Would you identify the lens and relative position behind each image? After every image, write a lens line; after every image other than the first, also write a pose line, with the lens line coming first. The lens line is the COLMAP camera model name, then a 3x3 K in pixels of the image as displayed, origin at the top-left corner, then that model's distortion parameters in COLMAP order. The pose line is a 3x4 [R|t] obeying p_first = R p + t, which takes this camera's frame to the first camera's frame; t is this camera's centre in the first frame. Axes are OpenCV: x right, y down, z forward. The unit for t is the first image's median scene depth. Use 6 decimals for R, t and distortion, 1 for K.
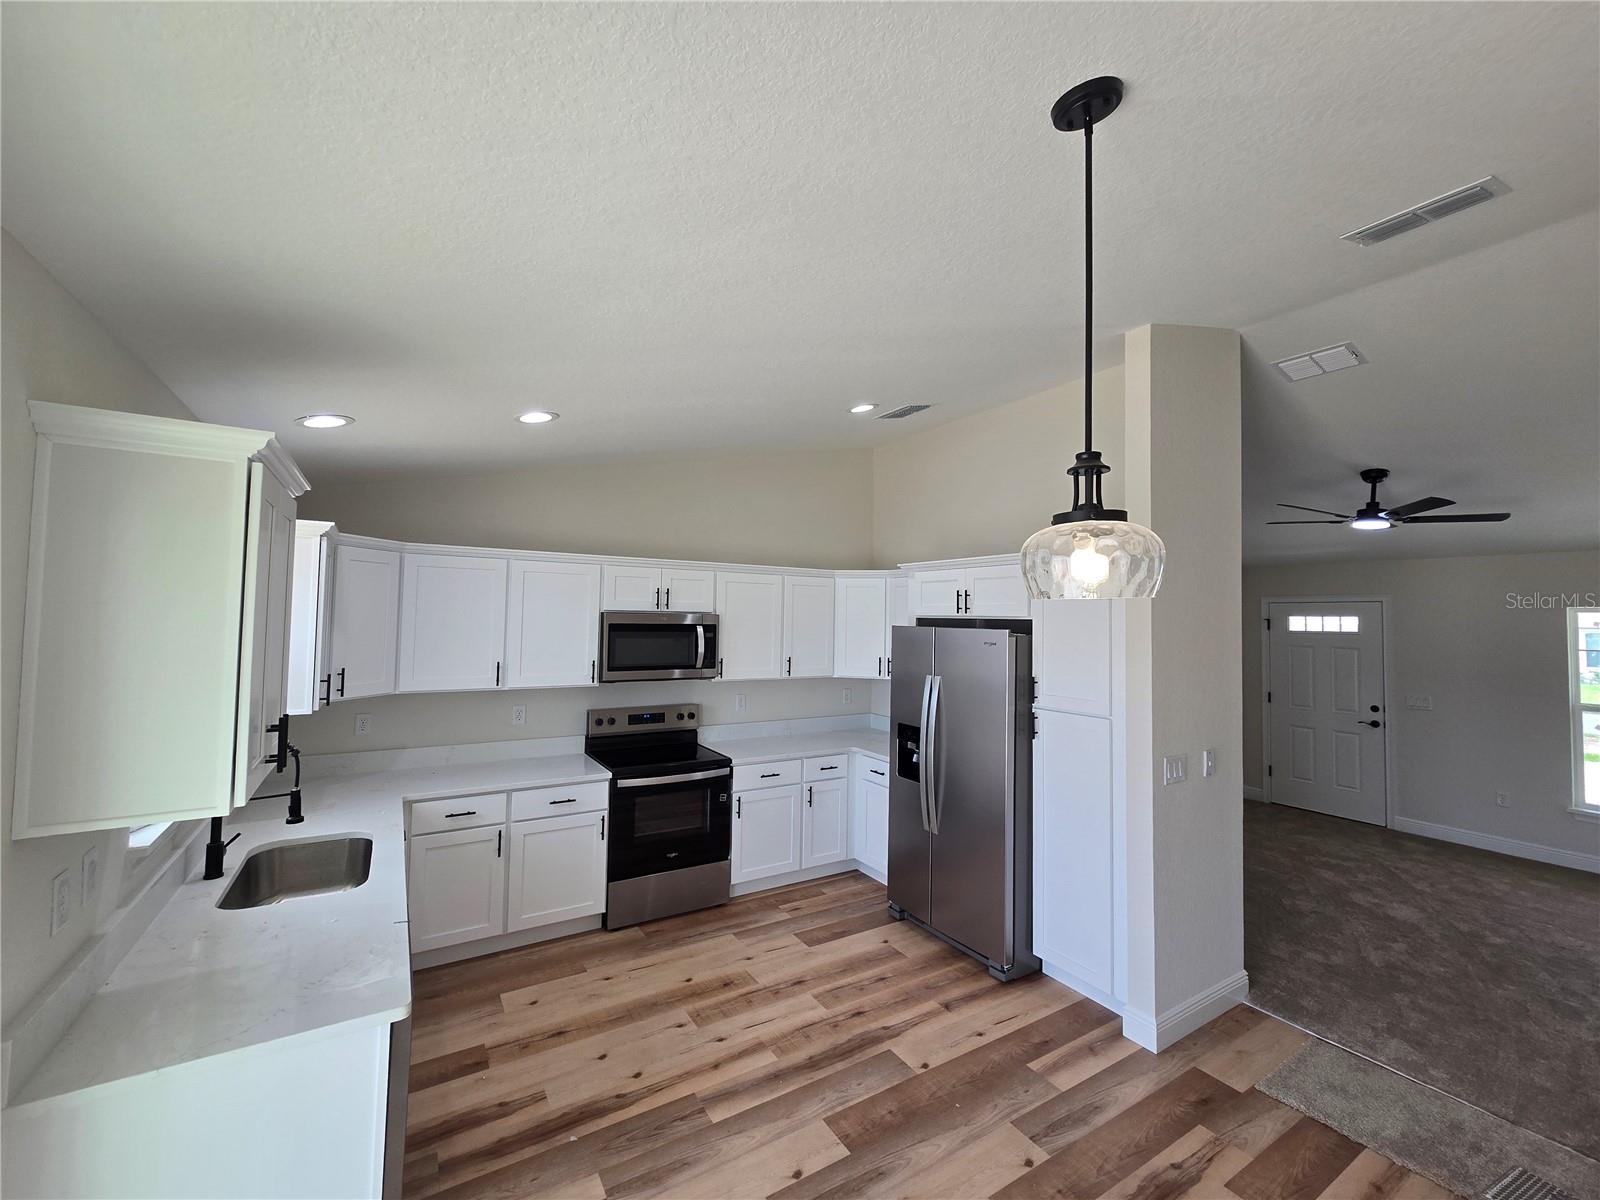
lens RADIAL K [[654.9, 0, 803.9], [0, 654.9, 587.7], [0, 0, 1]] dist [-0.000909, 0.000116]
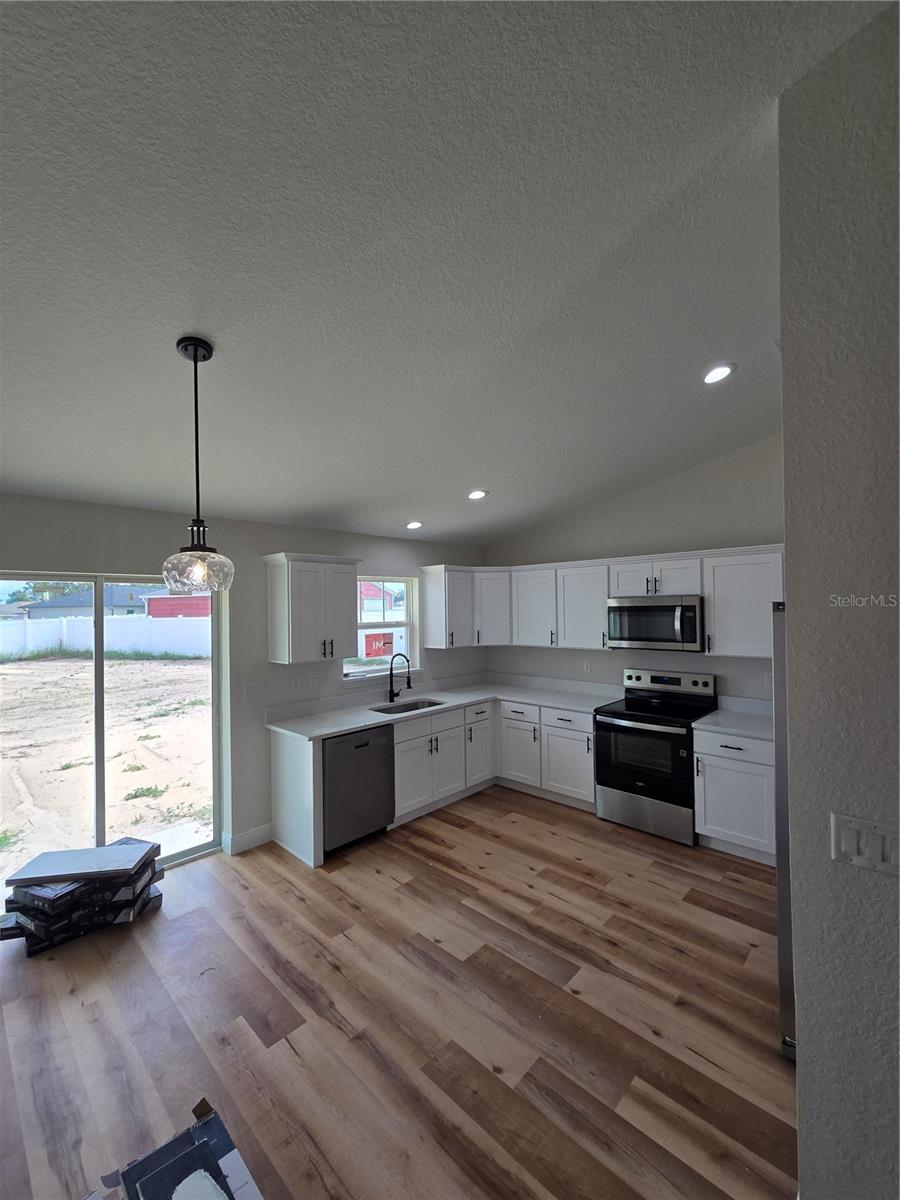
lens RADIAL K [[491.2, 0, 455.2], [0, 491.2, 600.1], [0, 0, 1]] dist [-0.000909, 0.000116]
pose [[0.255354, -0.035723, -0.966188, 0.736328], [0.066643, 0.997591, -0.019271, 0.045625], [0.964548, -0.059469, 0.257119, 0.472183]]
